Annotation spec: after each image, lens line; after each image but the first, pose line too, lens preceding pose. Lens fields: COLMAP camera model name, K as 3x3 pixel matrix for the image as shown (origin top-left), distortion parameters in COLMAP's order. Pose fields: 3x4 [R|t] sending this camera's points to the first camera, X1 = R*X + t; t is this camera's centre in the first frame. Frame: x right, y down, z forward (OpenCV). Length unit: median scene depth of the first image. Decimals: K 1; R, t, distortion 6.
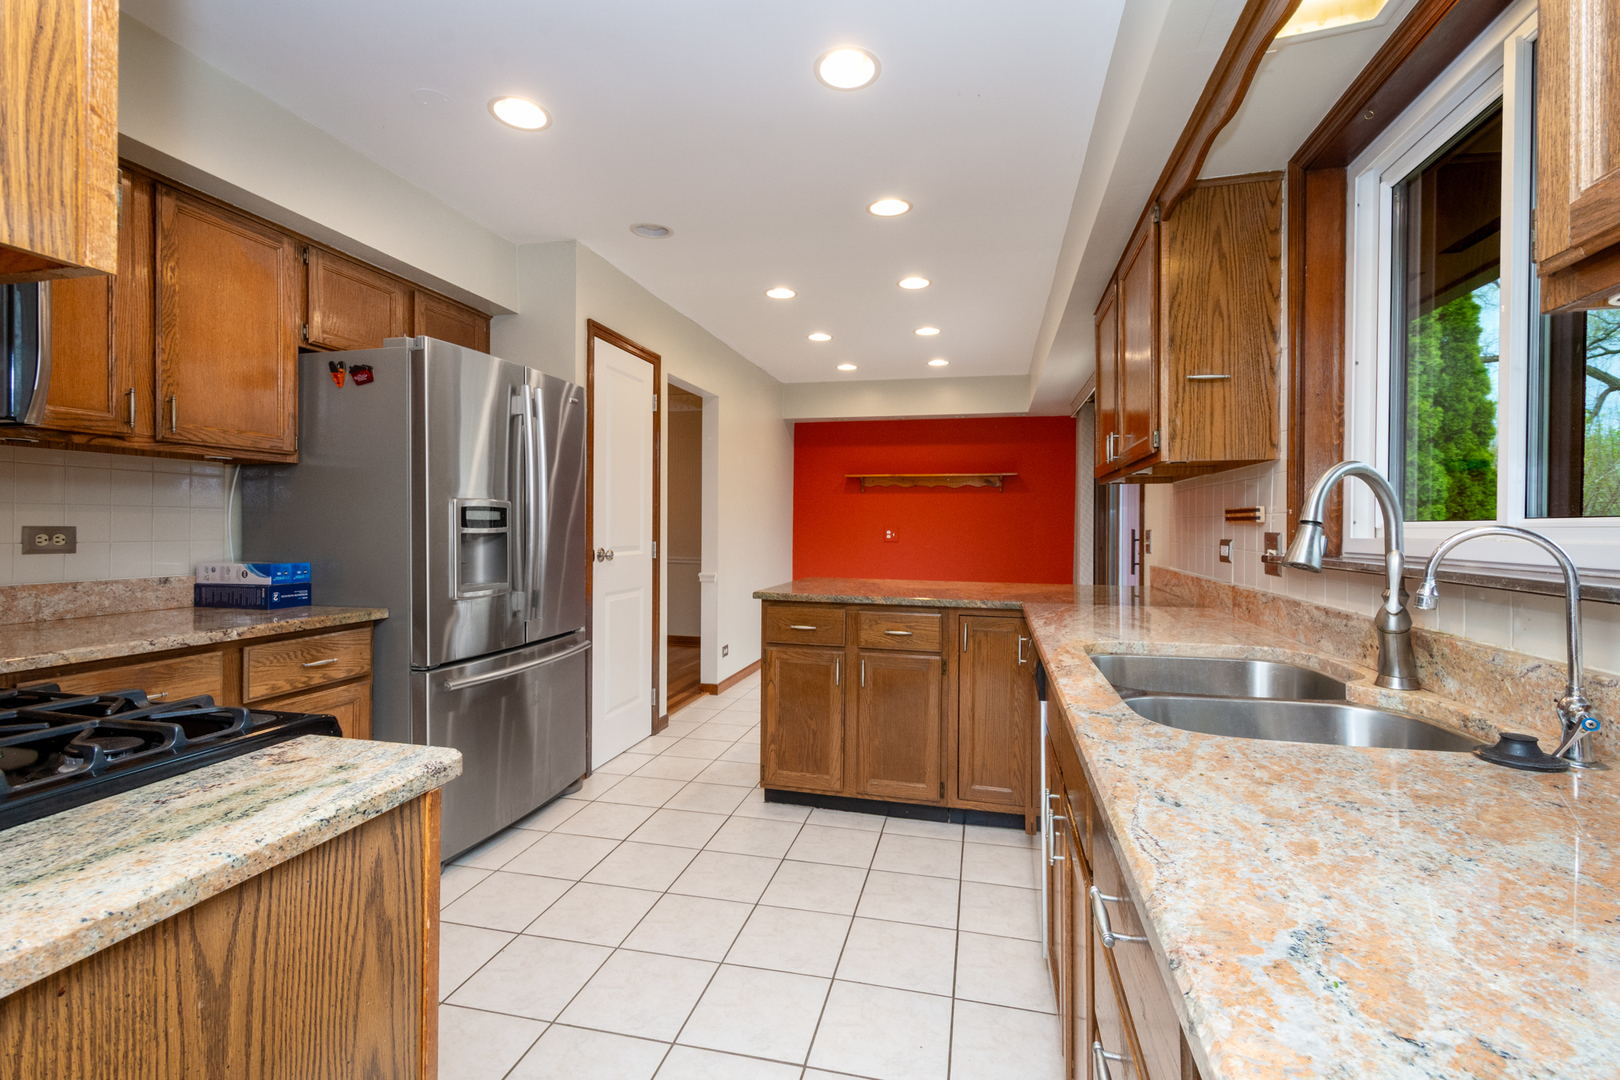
lens RADIAL K [[725.8, 0, 813.0], [0, 725.8, 522.6], [0, 0, 1]] dist [0.002094, 0.000049]
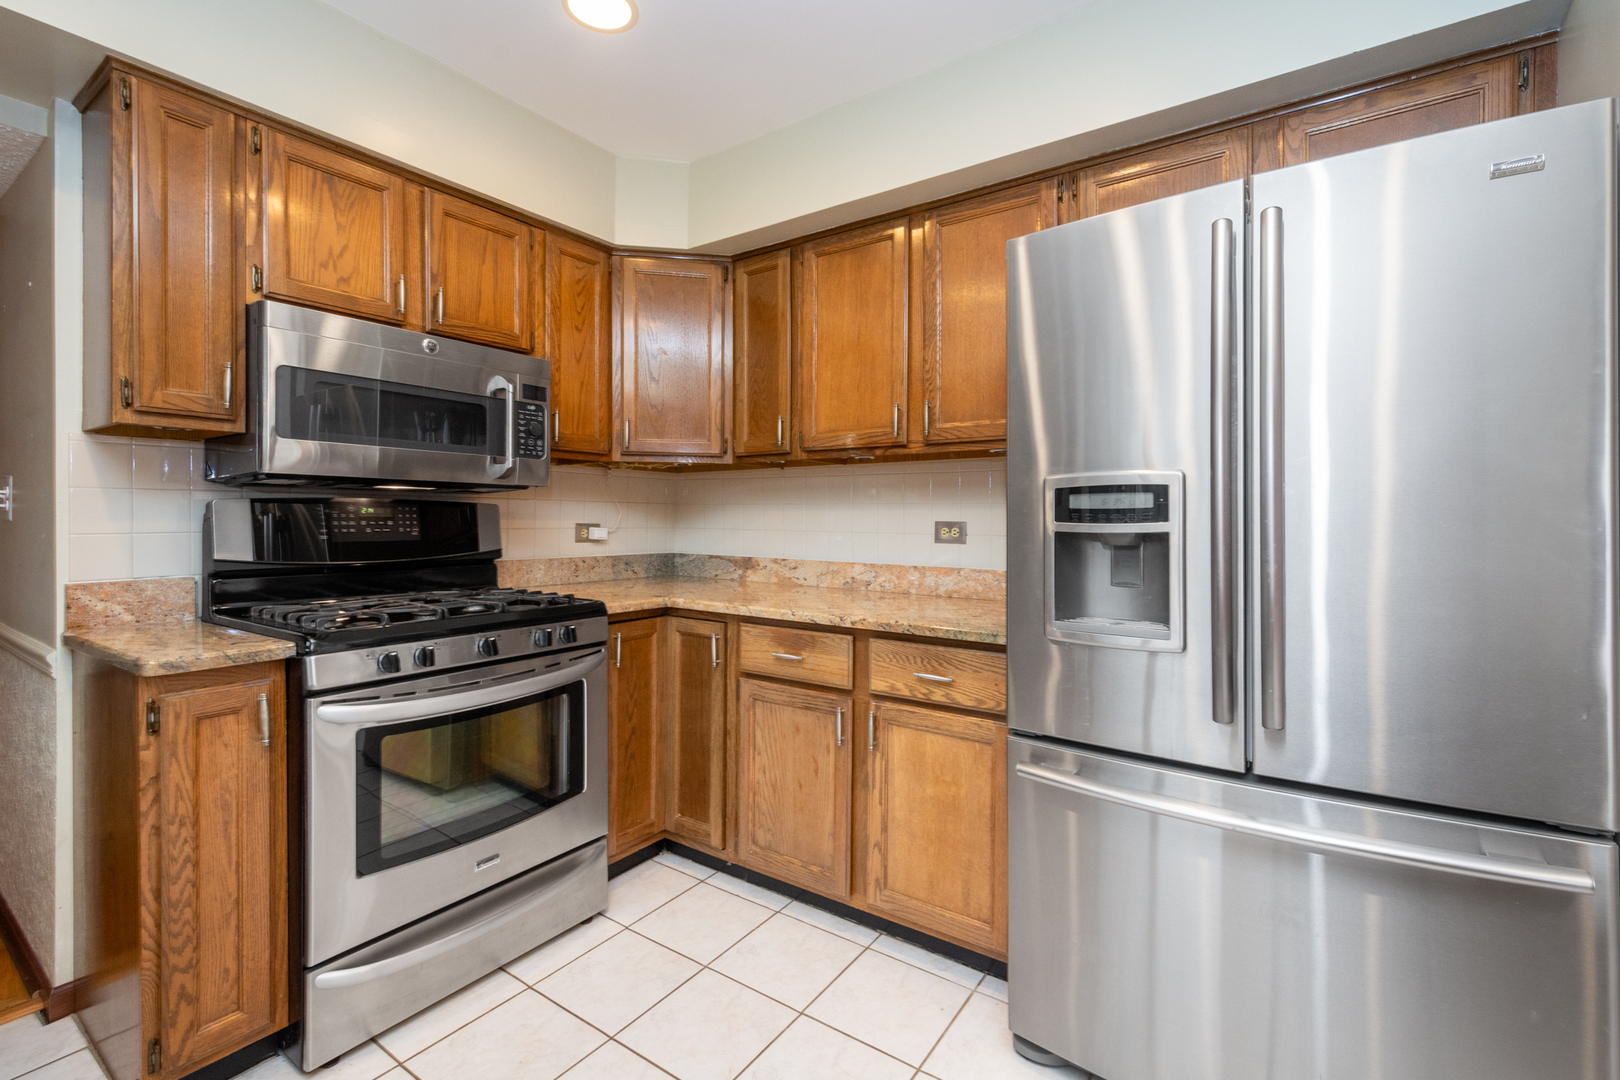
lens RADIAL K [[717.2, 0, 808.2], [0, 717.2, 519.4], [0, 0, 1]] dist [0.020066, 0.000104]
pose [[-0.366794, -0.006811, -0.930277, 0.183767], [-0.001559, 0.999976, -0.006707, 0.010197], [0.930301, -0.001010, -0.366796, 1.217698]]
